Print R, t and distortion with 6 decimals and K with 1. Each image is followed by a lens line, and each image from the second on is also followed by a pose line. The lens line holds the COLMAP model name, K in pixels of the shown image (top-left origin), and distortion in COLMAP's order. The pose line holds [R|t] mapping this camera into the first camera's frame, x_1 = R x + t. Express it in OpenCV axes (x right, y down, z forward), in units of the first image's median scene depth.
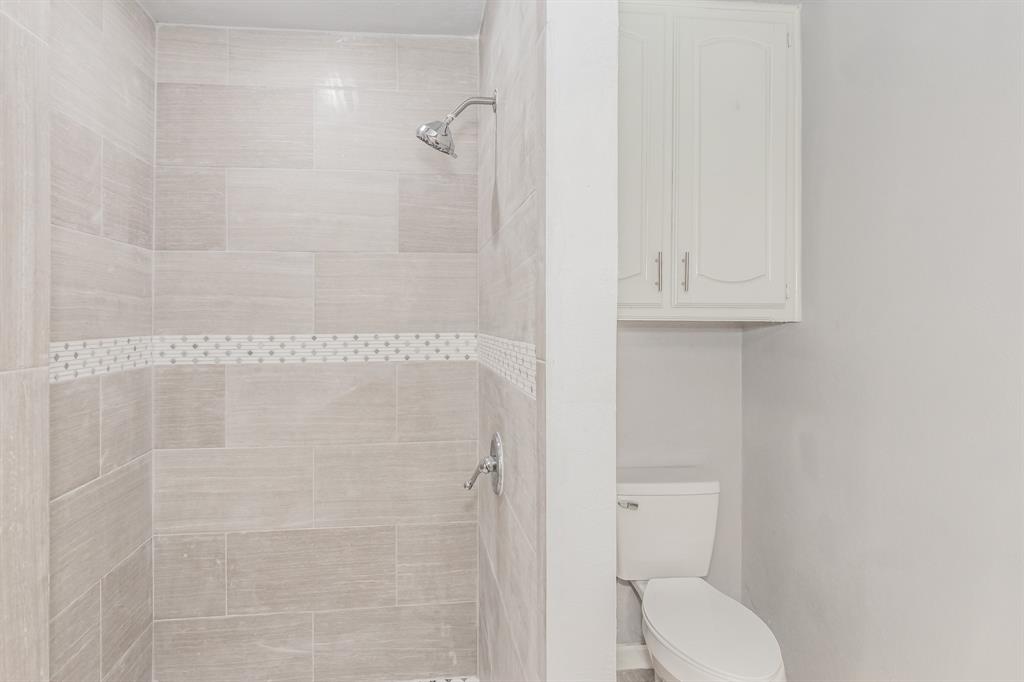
lens RADIAL K [[508.7, 0, 530.4], [0, 508.7, 319.8], [0, 0, 1]] dist [-0.004291, 0.000273]
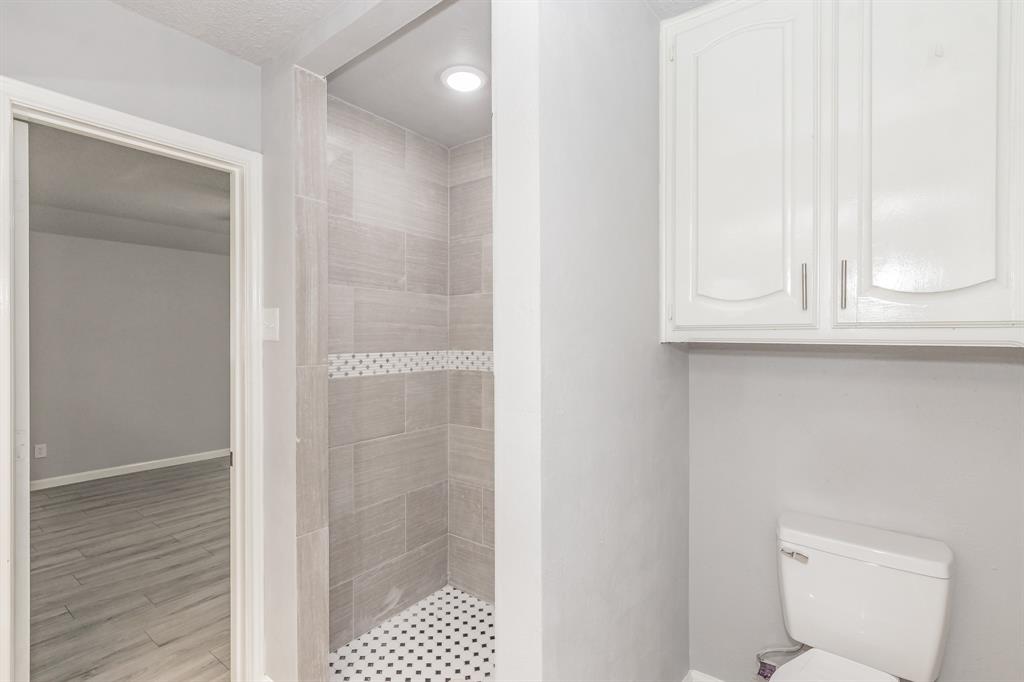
lens RADIAL K [[479.3, 0, 510.6], [0, 479.3, 341.4], [0, 0, 1]] dist [0.004089, 0.000315]
pose [[0.723609, 0.005840, -0.690185, 0.420015], [-0.002404, 0.999979, 0.005942, -0.005894], [0.690206, -0.002641, 0.723608, 0.066883]]
